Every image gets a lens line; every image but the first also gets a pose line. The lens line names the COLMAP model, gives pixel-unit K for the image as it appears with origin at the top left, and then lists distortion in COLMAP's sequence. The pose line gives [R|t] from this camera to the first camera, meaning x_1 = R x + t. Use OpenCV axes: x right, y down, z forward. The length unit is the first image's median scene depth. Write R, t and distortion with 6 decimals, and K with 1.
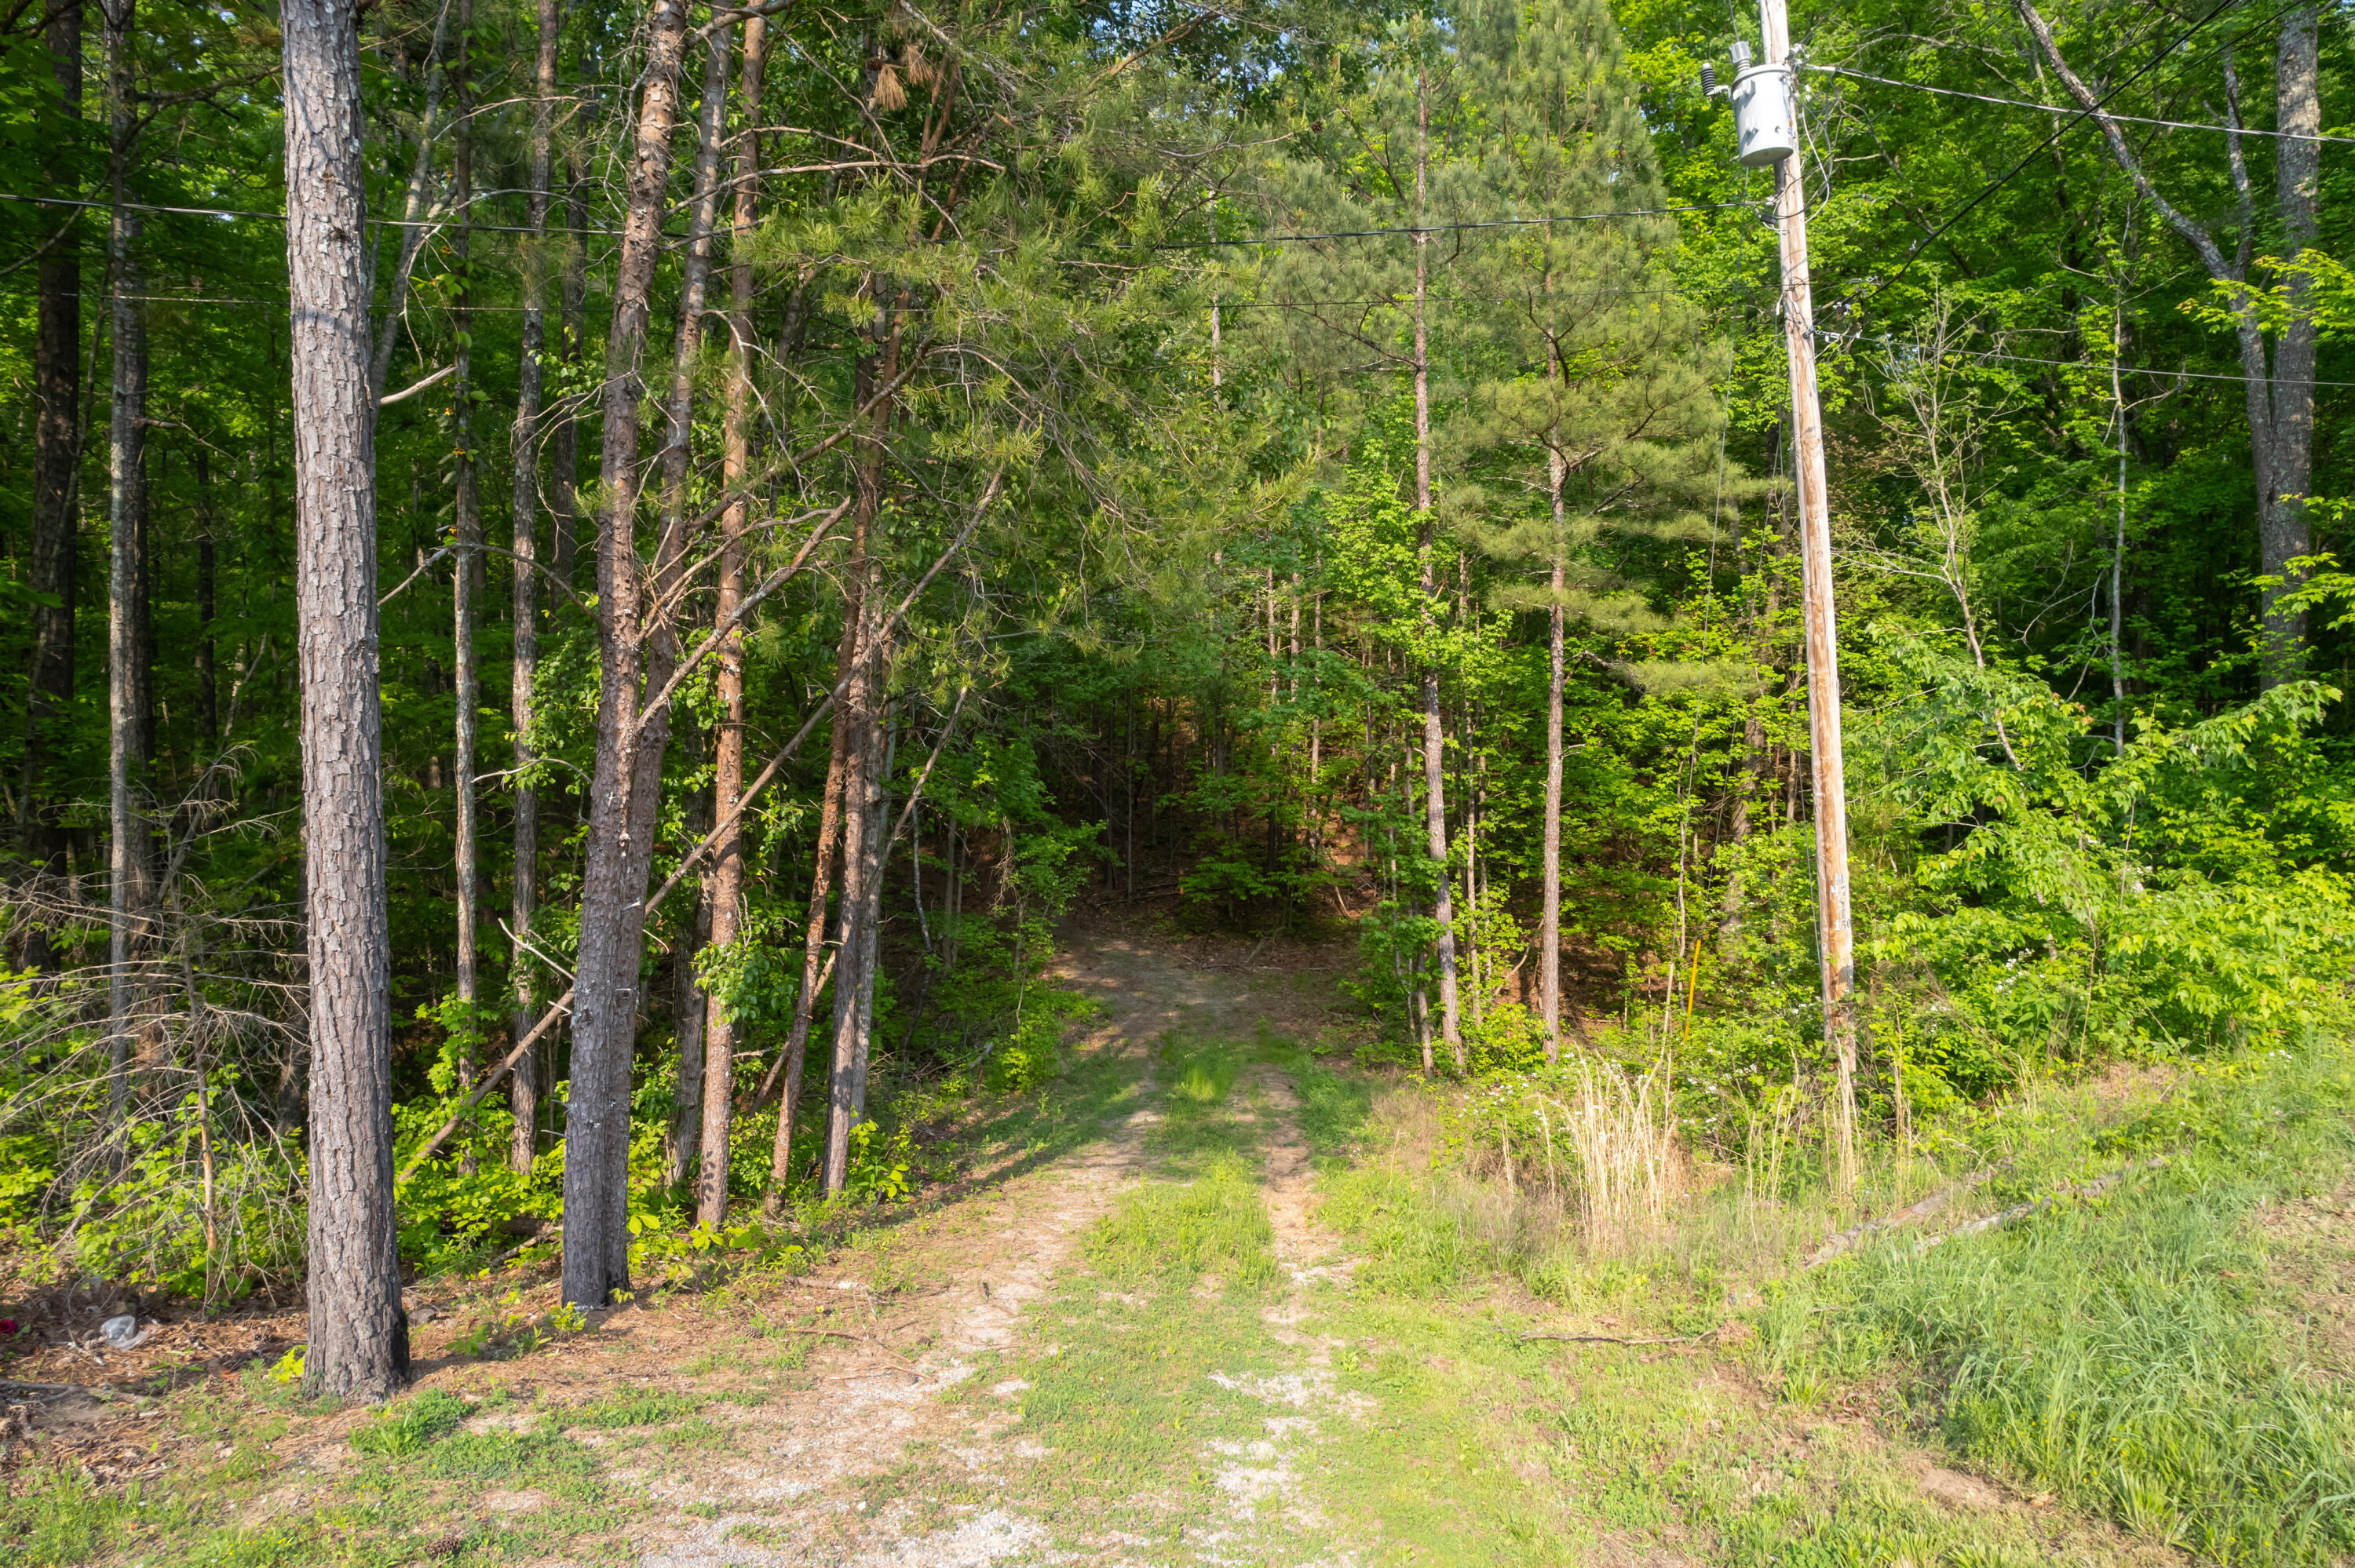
lens RADIAL K [[1491.8, 0, 1177.5], [0, 1491.8, 784.0], [0, 0, 1]] dist [-0.000054, -0.000015]
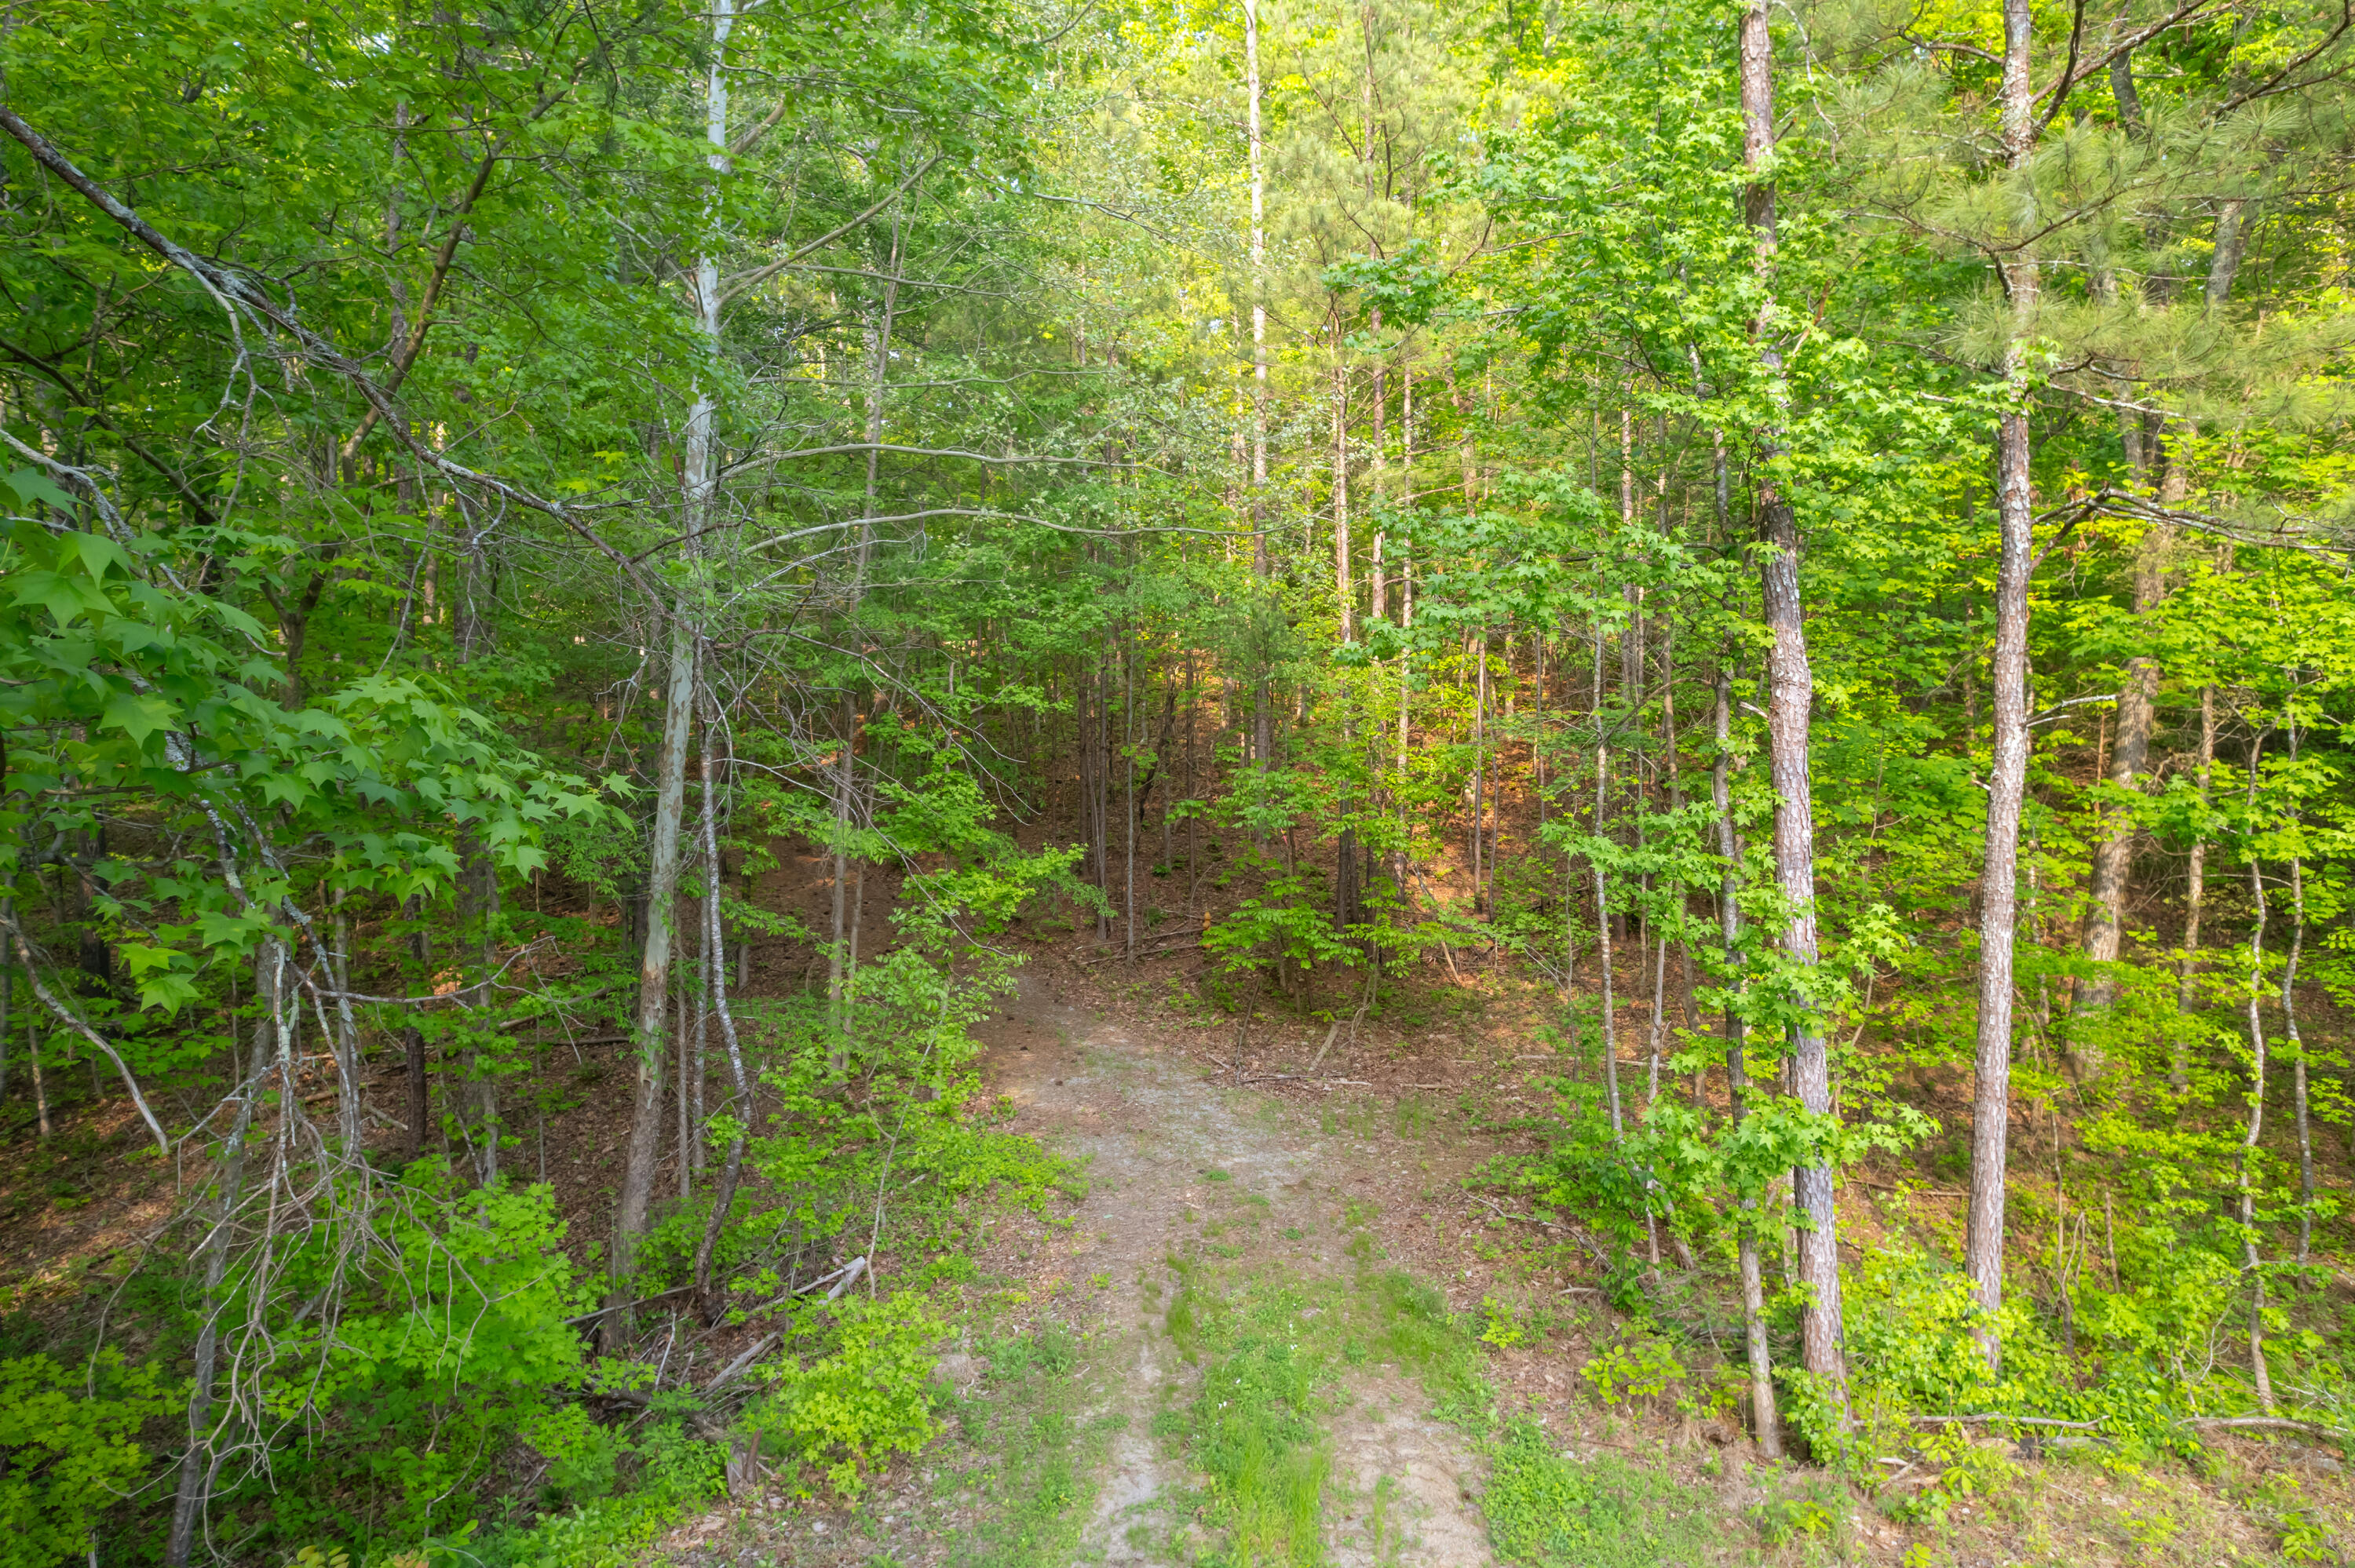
lens RADIAL K [[1491.8, 0, 1177.1], [0, 1491.8, 784.0], [0, 0, 1]] dist [-0.000054, -0.000015]
pose [[0.999861, 0.000775, -0.016653, 0.000191], [-0.000778, 1.000000, -0.000173, 0.000145], [0.016653, 0.000186, 0.999861, 0.372281]]
